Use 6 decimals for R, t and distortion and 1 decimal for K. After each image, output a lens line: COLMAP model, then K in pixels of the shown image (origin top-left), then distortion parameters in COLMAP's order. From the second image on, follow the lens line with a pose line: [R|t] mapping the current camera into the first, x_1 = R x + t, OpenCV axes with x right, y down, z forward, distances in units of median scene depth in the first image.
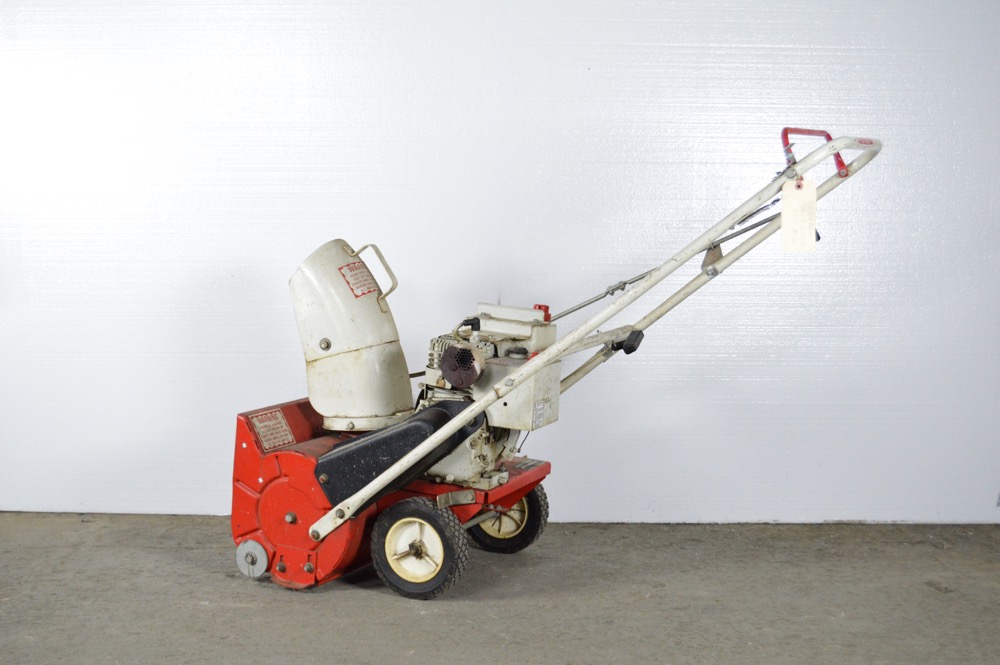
lens RADIAL K [[1498.7, 0, 500.3], [0, 1498.7, 332.2], [0, 0, 1]] dist [0.023379, 0.000000]
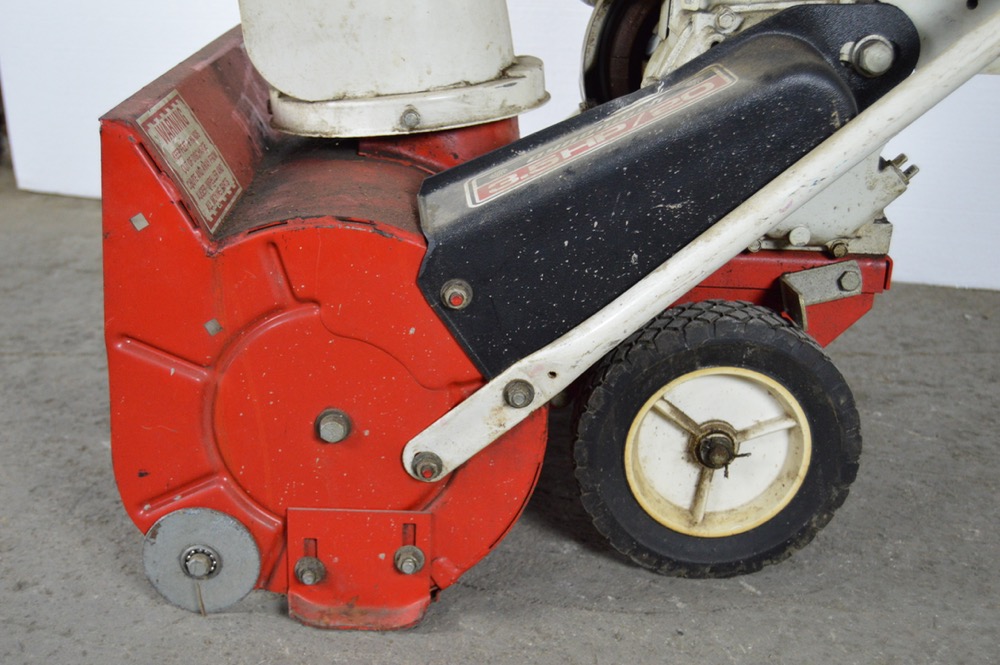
lens RADIAL K [[1303.5, 0, 499.7], [0, 1303.5, 334.0], [0, 0, 1]] dist [-0.009846, 0.000000]
pose [[0.903905, -0.172728, 0.391307, -0.214909], [0.074145, 0.964262, 0.254366, 0.037193], [-0.421259, -0.200909, 0.884407, 0.750393]]
